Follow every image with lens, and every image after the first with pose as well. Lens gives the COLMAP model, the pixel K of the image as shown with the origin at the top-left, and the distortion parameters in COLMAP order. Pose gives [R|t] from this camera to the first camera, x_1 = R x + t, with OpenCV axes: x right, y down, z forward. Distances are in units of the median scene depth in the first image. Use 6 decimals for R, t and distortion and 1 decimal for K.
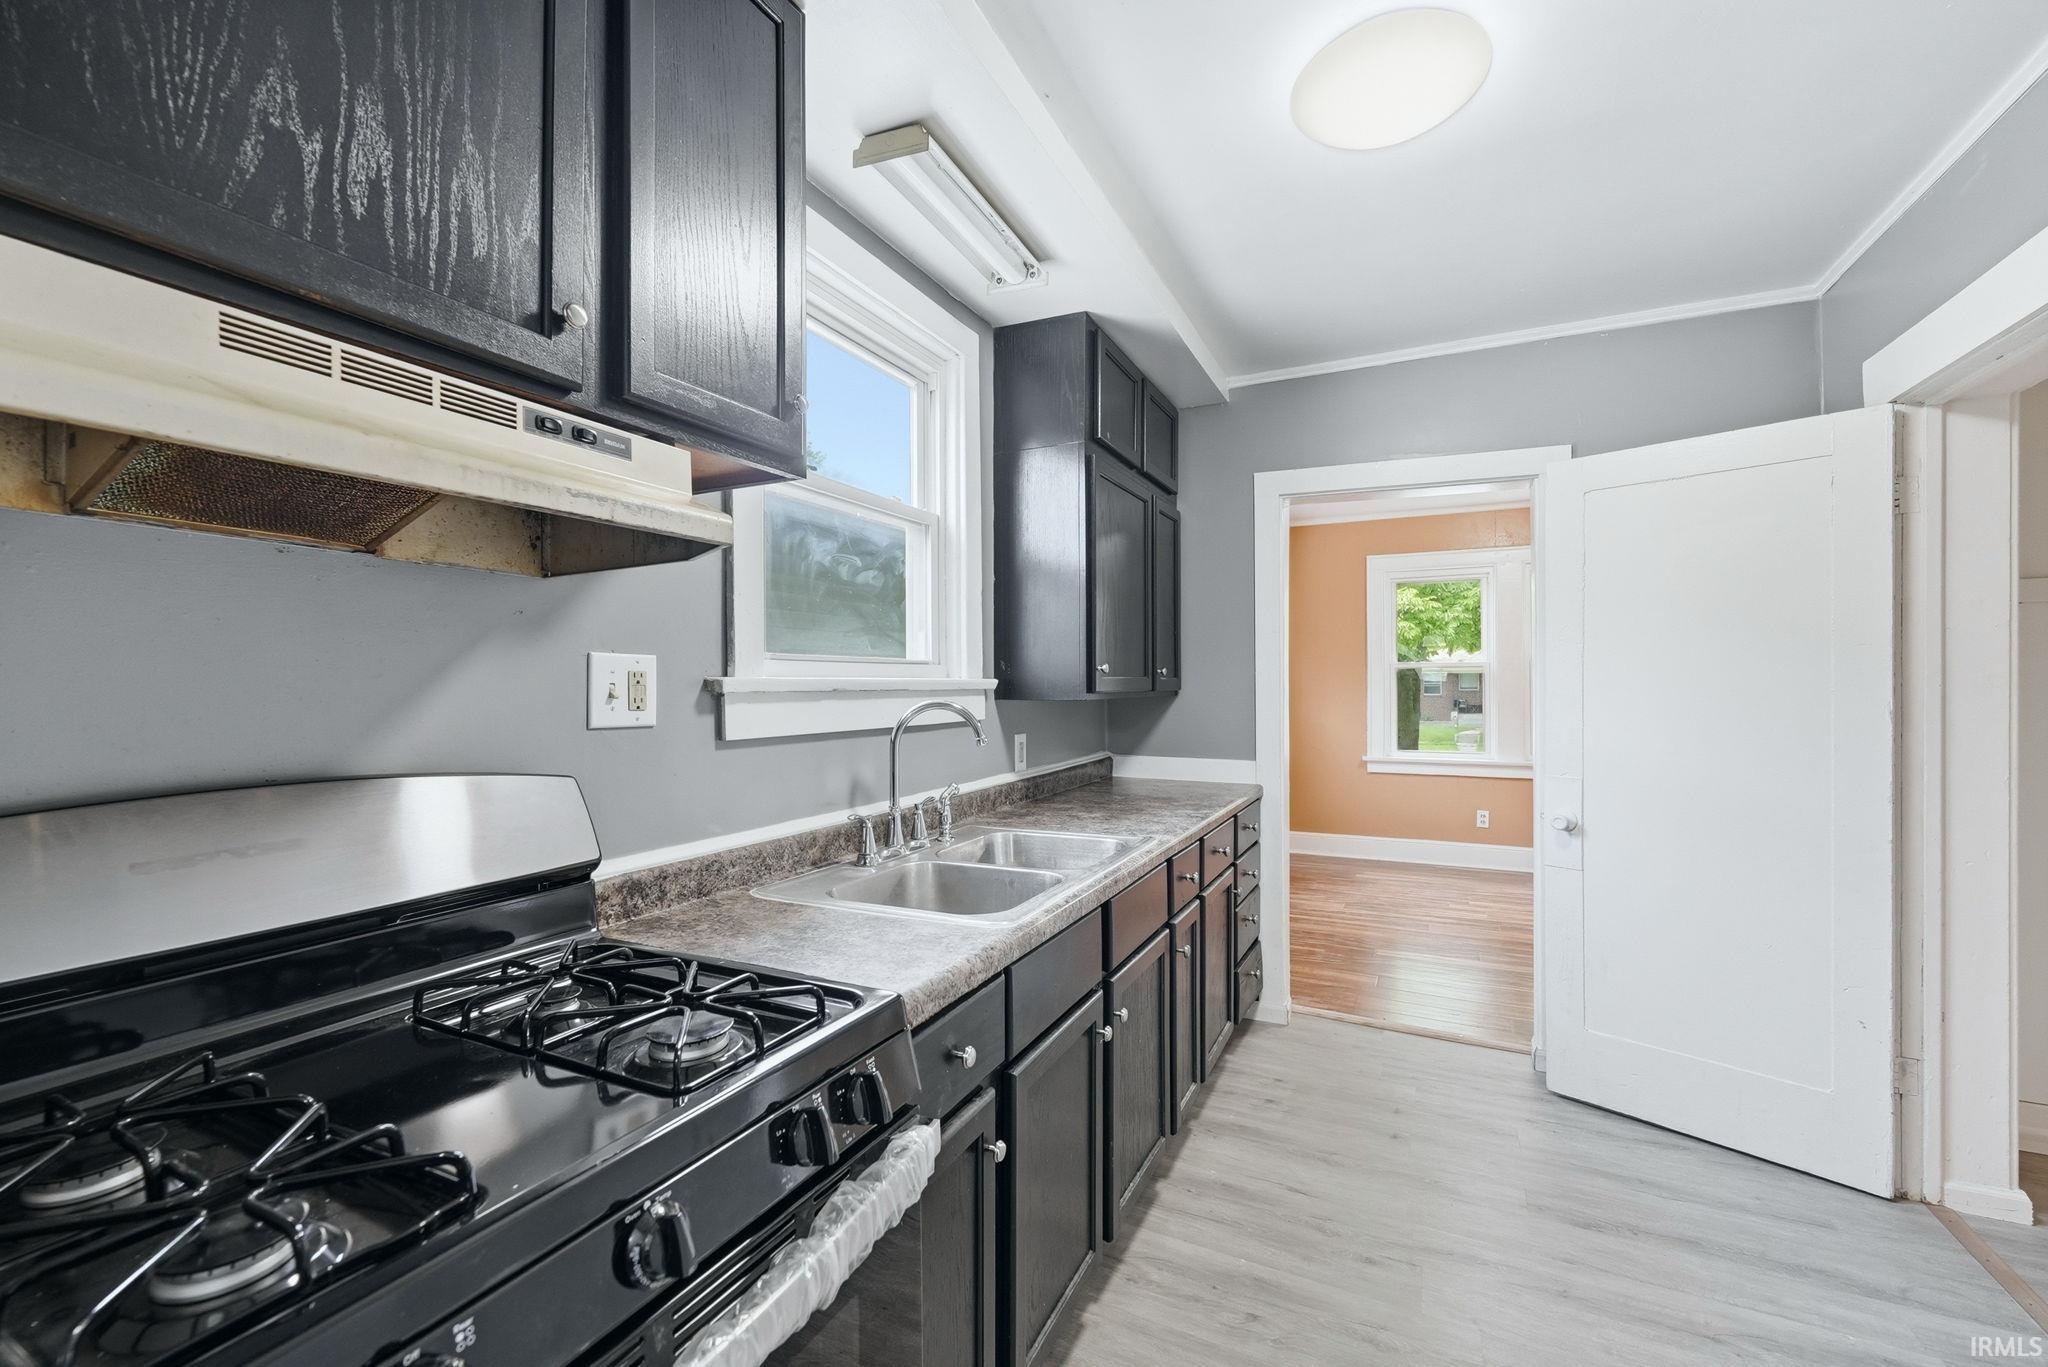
lens RADIAL K [[842.5, 0, 1014.4], [0, 842.5, 685.7], [0, 0, 1]] dist [0.002317, -0.000468]
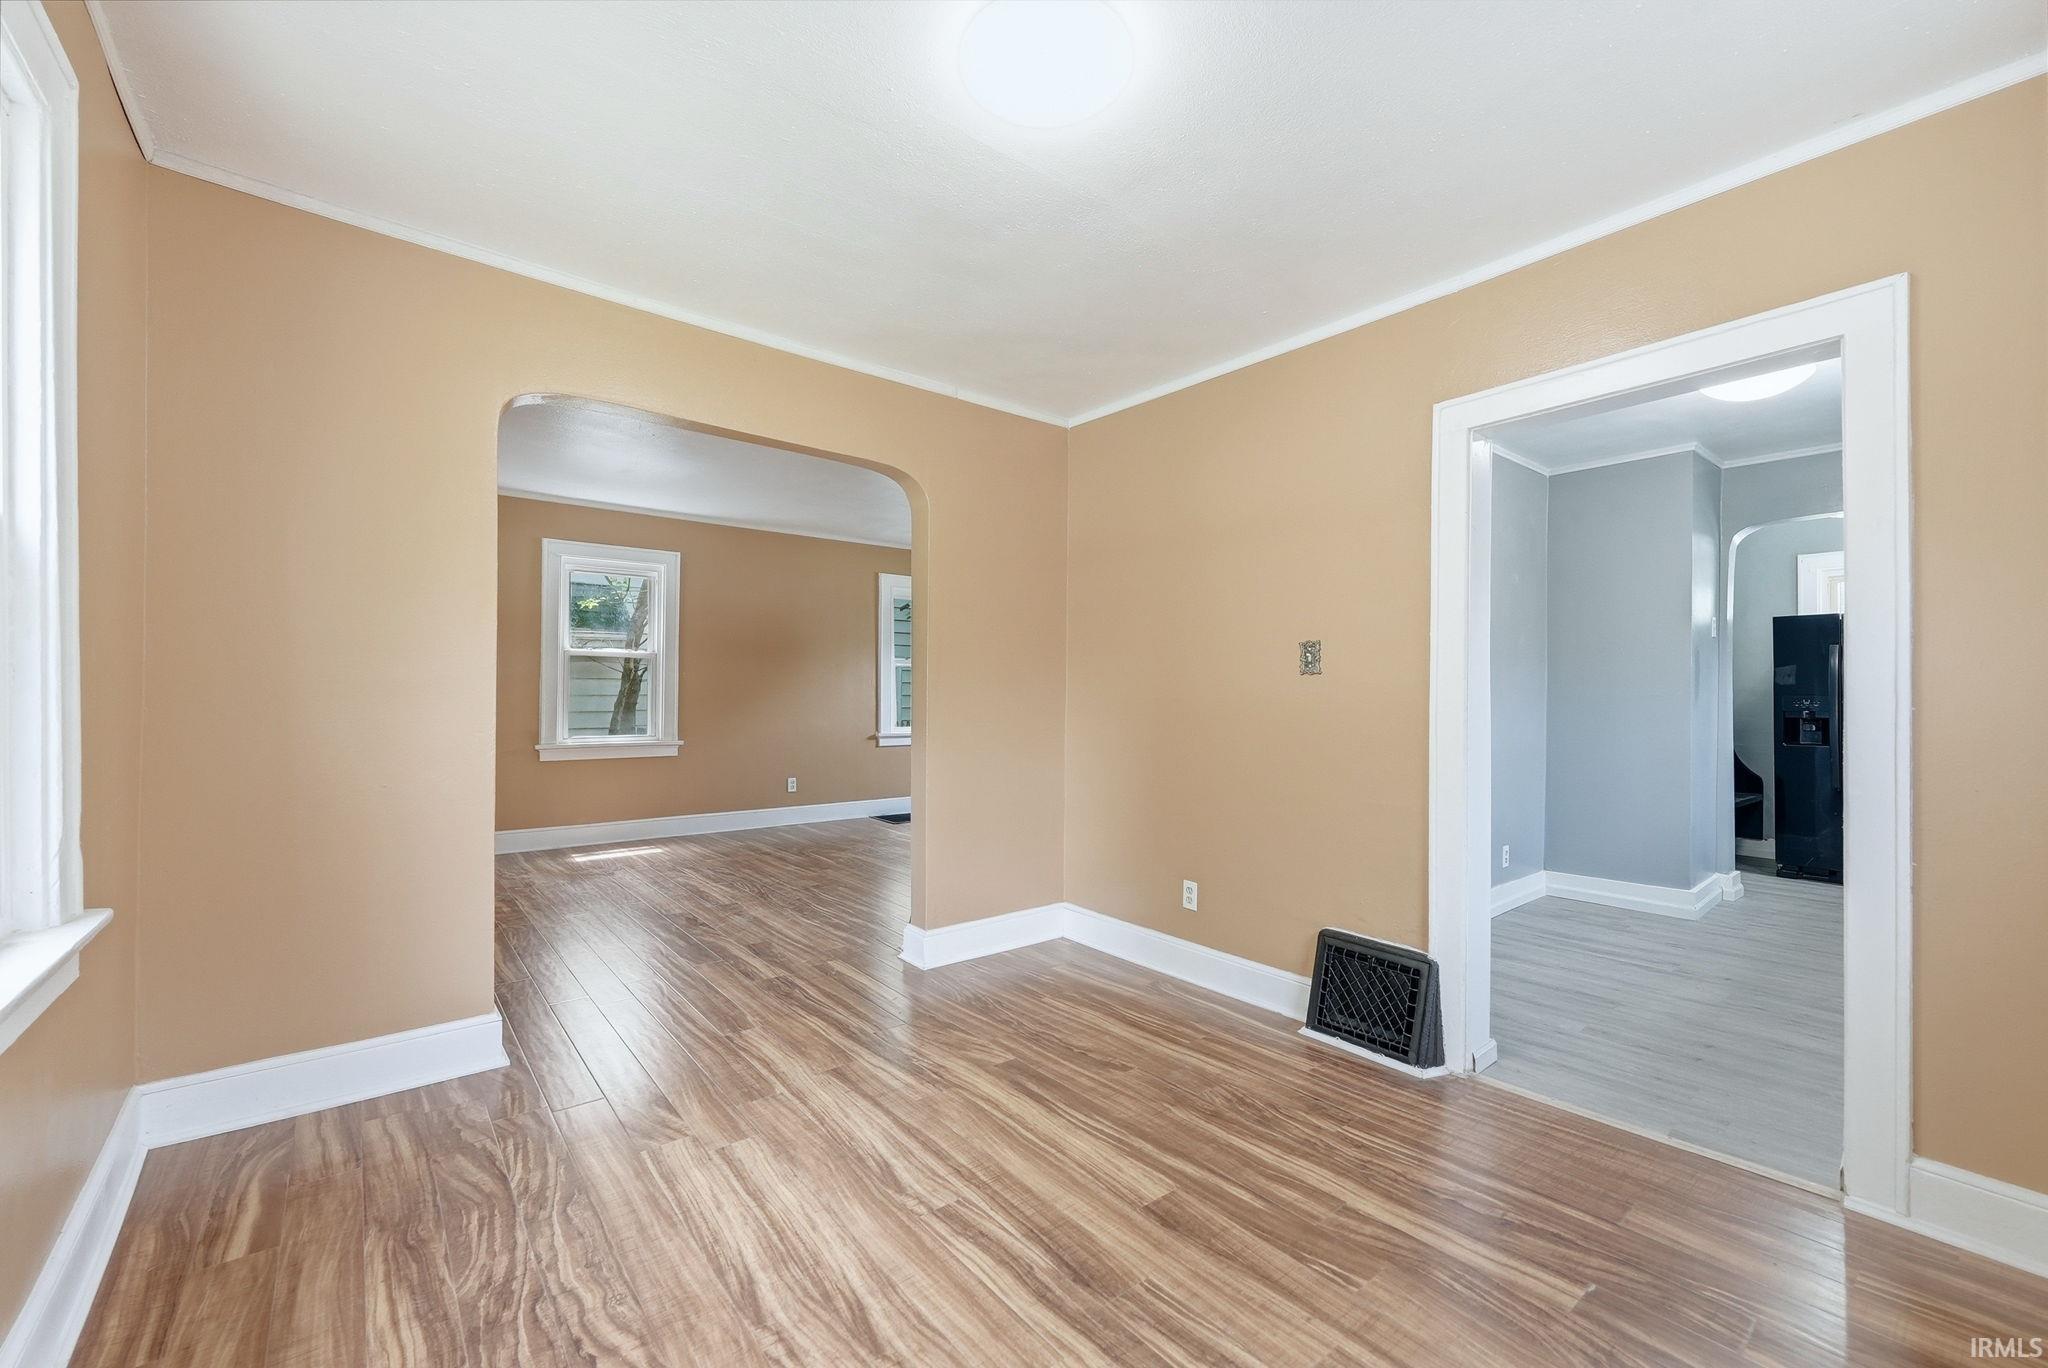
lens RADIAL K [[830.4, 0, 1019.3], [0, 830.4, 689.2], [0, 0, 1]] dist [0.003143, -0.000549]
pose [[-0.907074, -0.000678, 0.420971, 0.937027], [-0.002189, 0.999993, -0.003107, 0.054081], [-0.420966, -0.003739, -0.907069, 2.762358]]
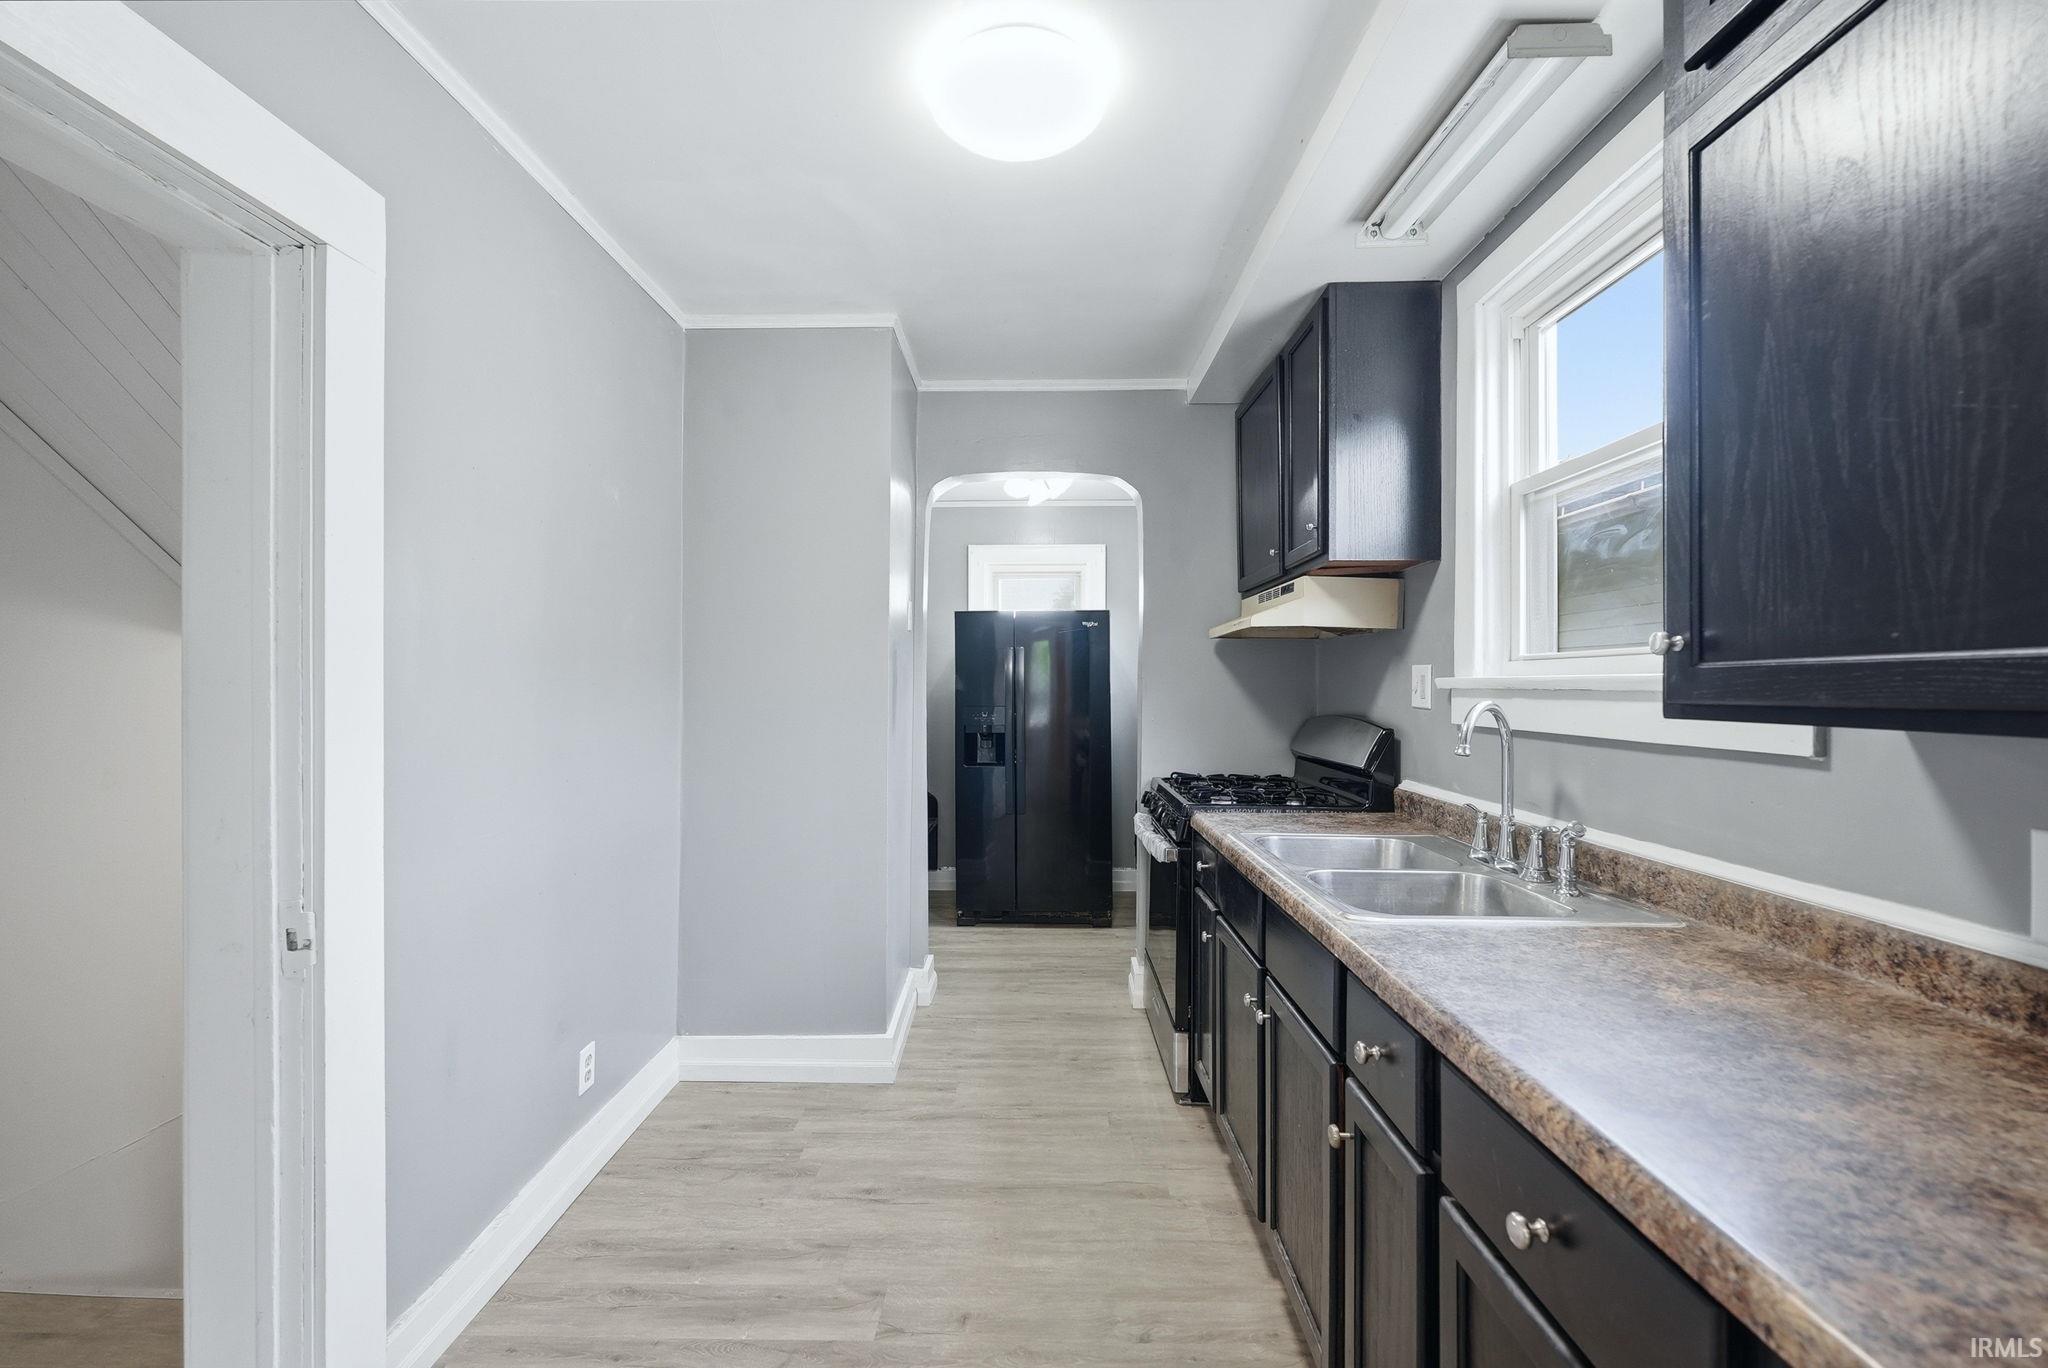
lens RADIAL K [[842.5, 0, 1015.2], [0, 842.5, 677.1], [0, 0, 1]] dist [0.002317, -0.000468]
pose [[-0.906415, -0.005475, -0.422353, 0.668704], [-0.002302, 0.999965, -0.008024, 0.000343], [0.422383, -0.006301, -0.906396, 1.468654]]
